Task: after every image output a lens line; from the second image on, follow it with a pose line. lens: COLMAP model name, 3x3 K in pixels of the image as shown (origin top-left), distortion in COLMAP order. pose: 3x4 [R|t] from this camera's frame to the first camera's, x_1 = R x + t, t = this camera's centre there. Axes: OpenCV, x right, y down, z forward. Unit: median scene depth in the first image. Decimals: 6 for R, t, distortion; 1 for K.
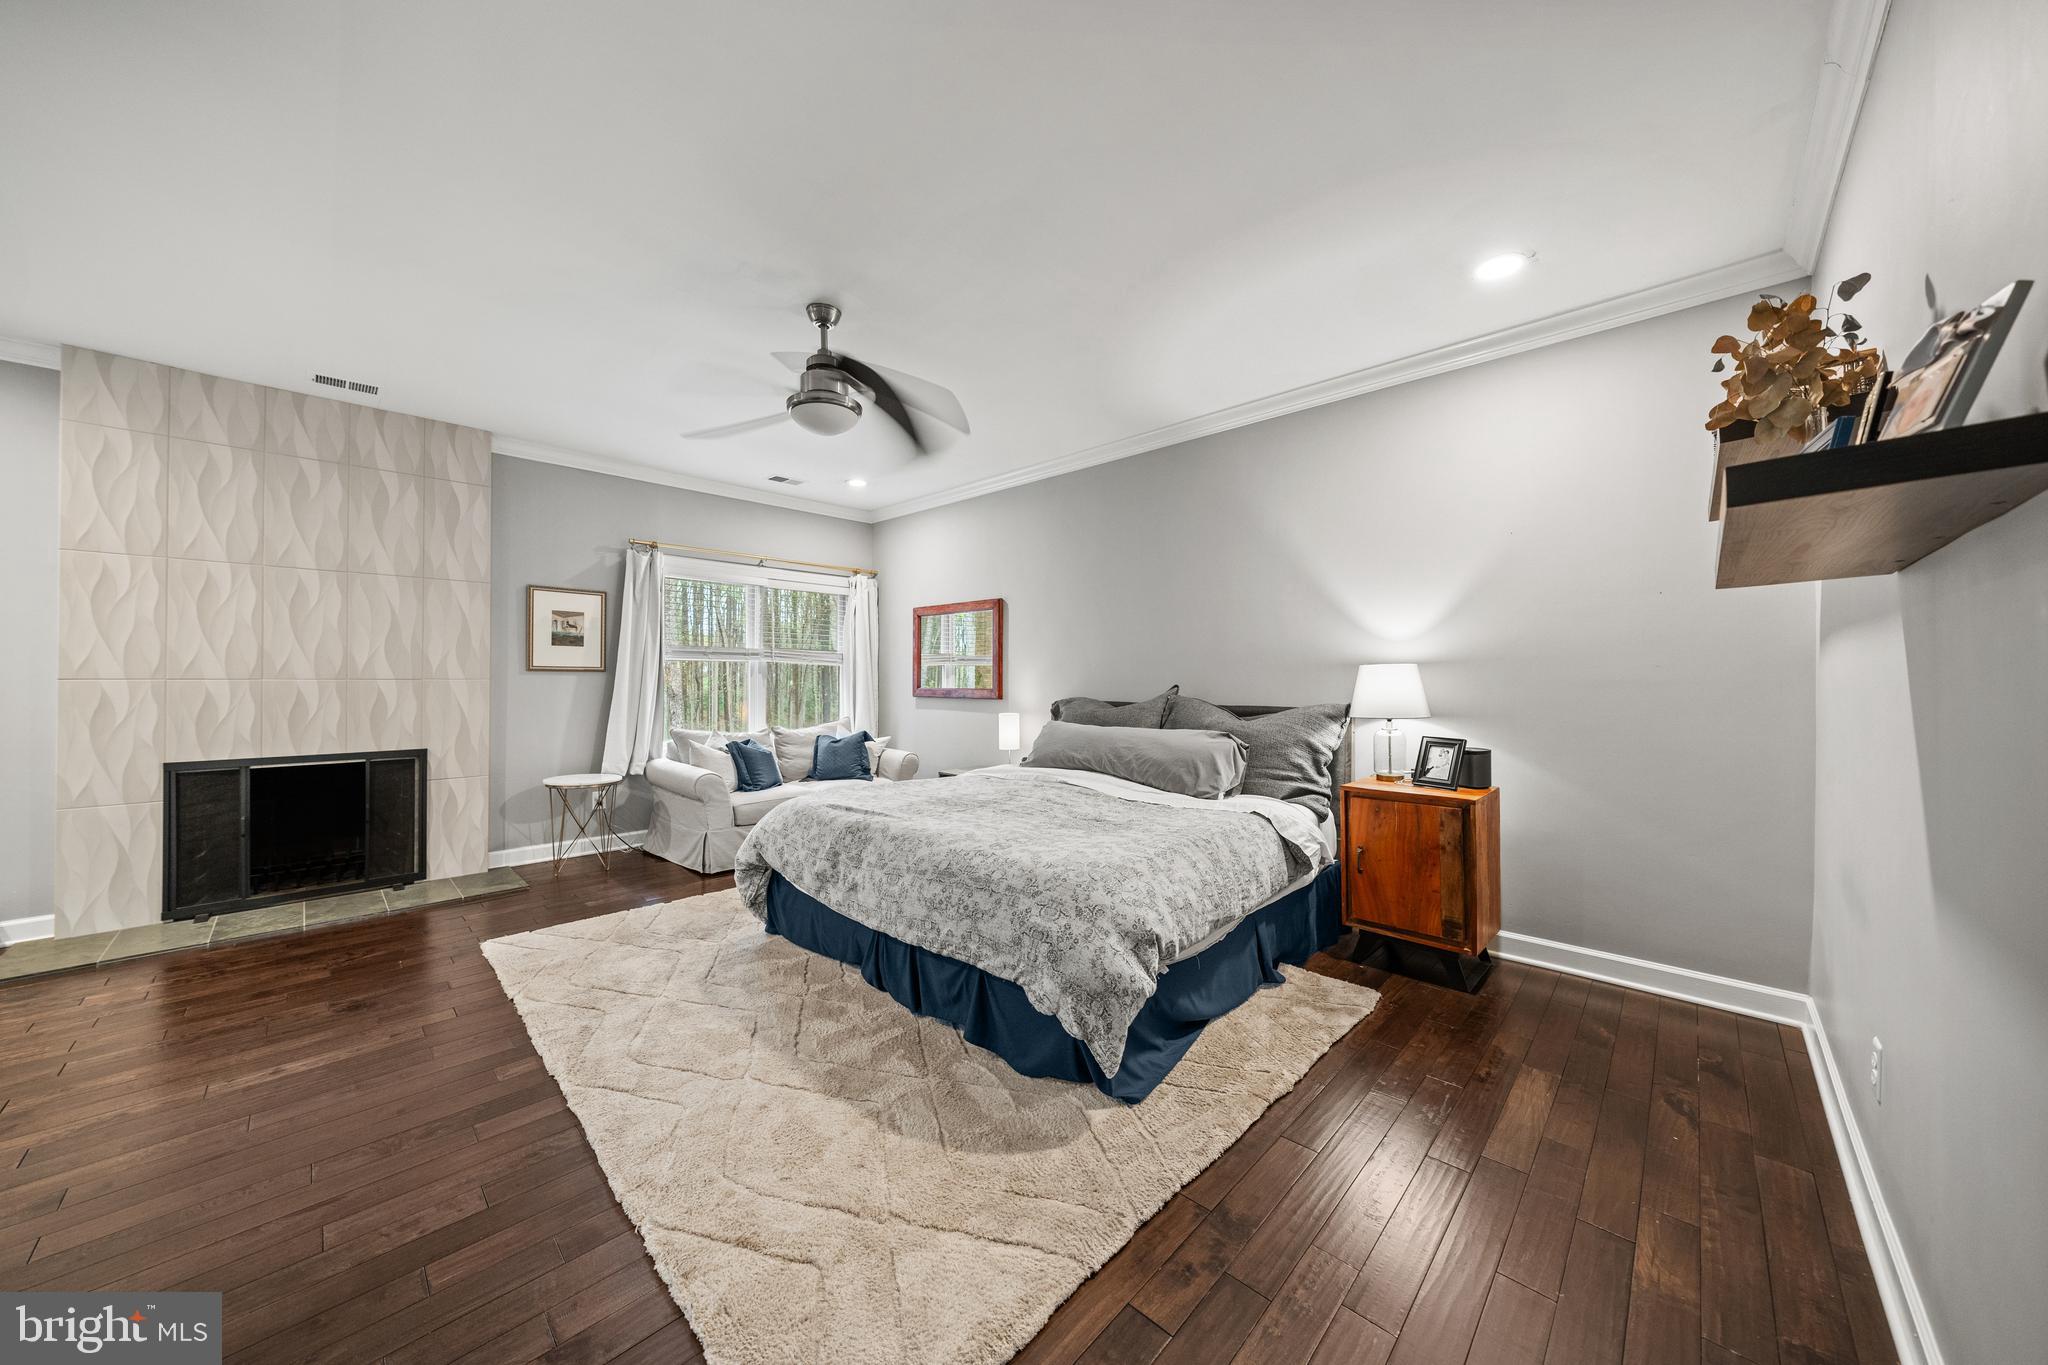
lens RADIAL K [[701.8, 0, 1021.4], [0, 701.8, 674.1], [0, 0, 1]] dist [-0.001949, 0.000179]
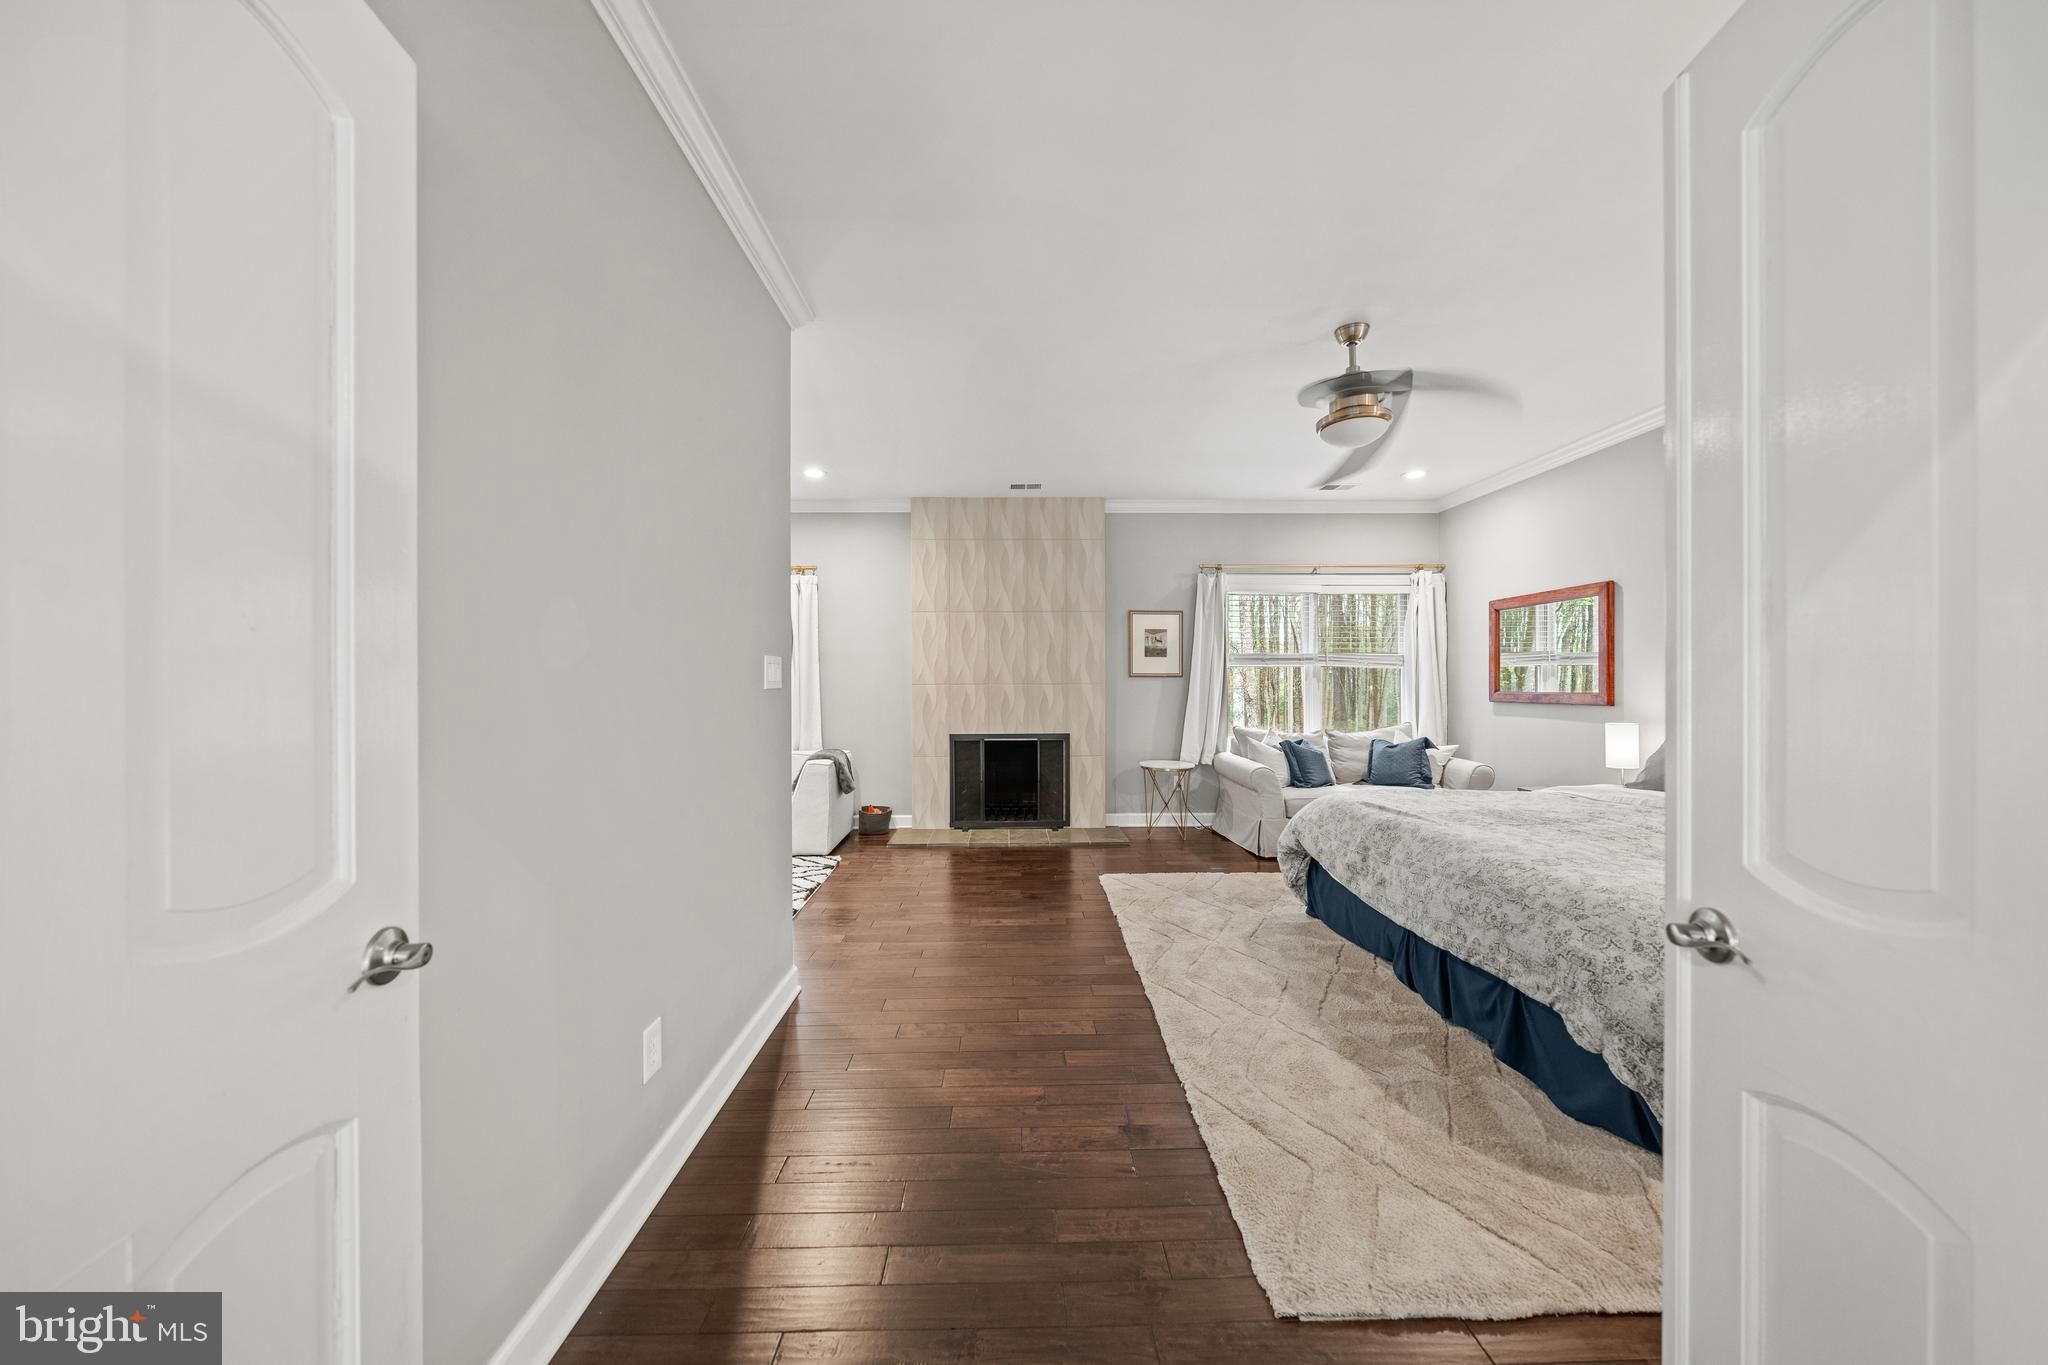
lens RADIAL K [[701.3, 0, 1020.7], [0, 701.3, 684.0], [0, 0, 1]] dist [-0.002593, -0.000058]
pose [[0.711879, -0.004552, -0.702287, 0.096309], [0.009087, 0.999955, 0.002730, 0.003954], [0.702243, -0.008325, 0.711888, -0.094143]]
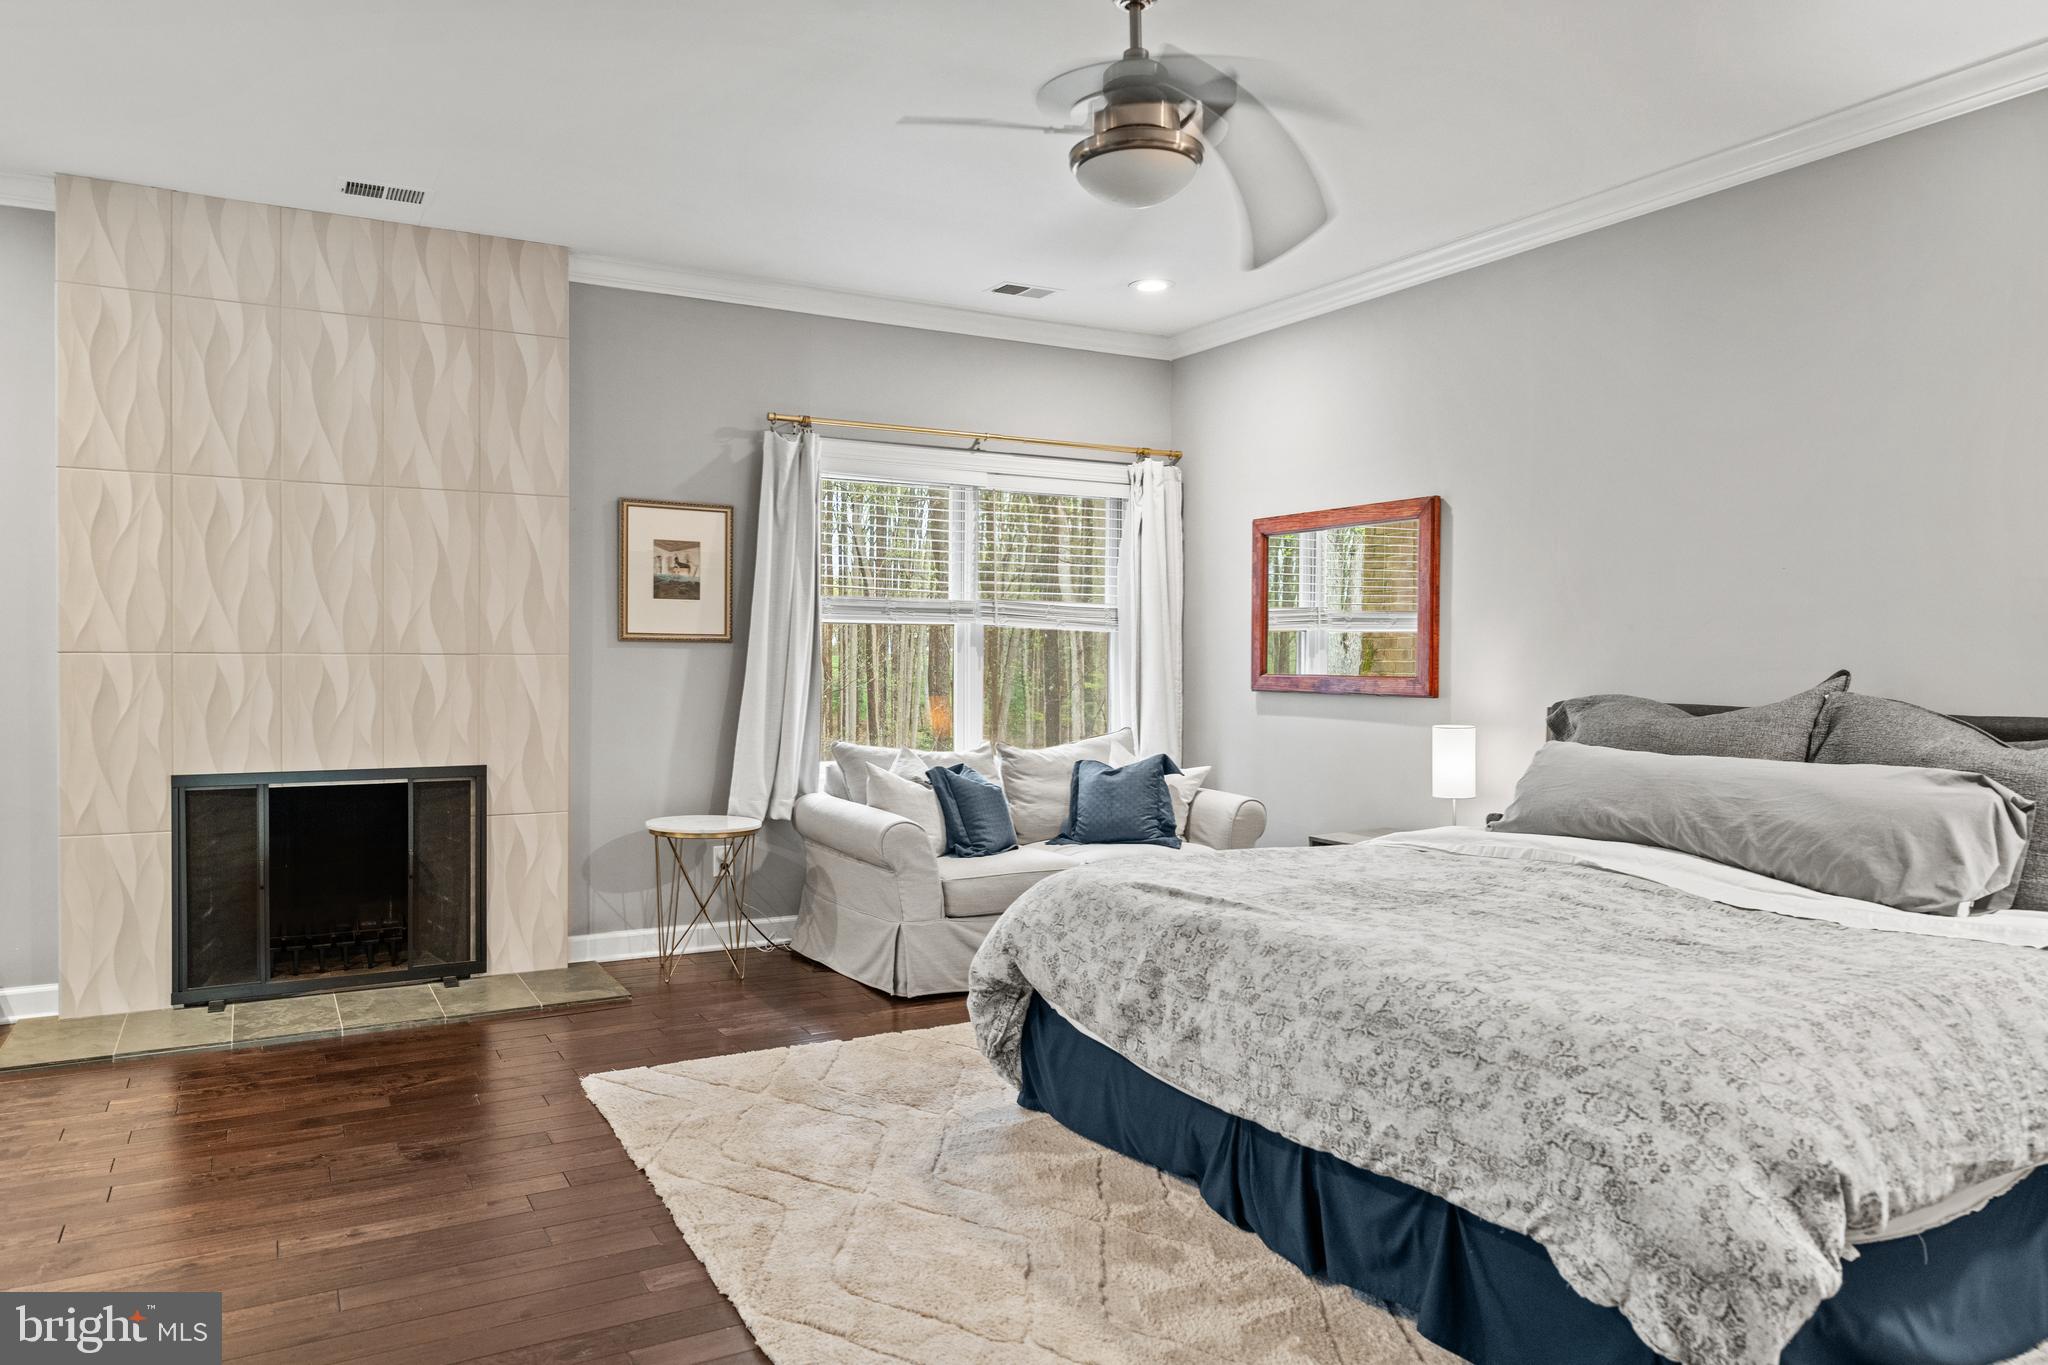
lens RADIAL K [[1378.0, 0, 1016.6], [0, 1378.0, 676.7], [0, 0, 1]] dist [0.008925, -0.003379]
pose [[0.957013, 0.007566, -0.289948, -0.053739], [-0.001776, 0.999794, 0.020227, 0.002460], [0.290041, -0.018843, 0.956829, -0.057499]]
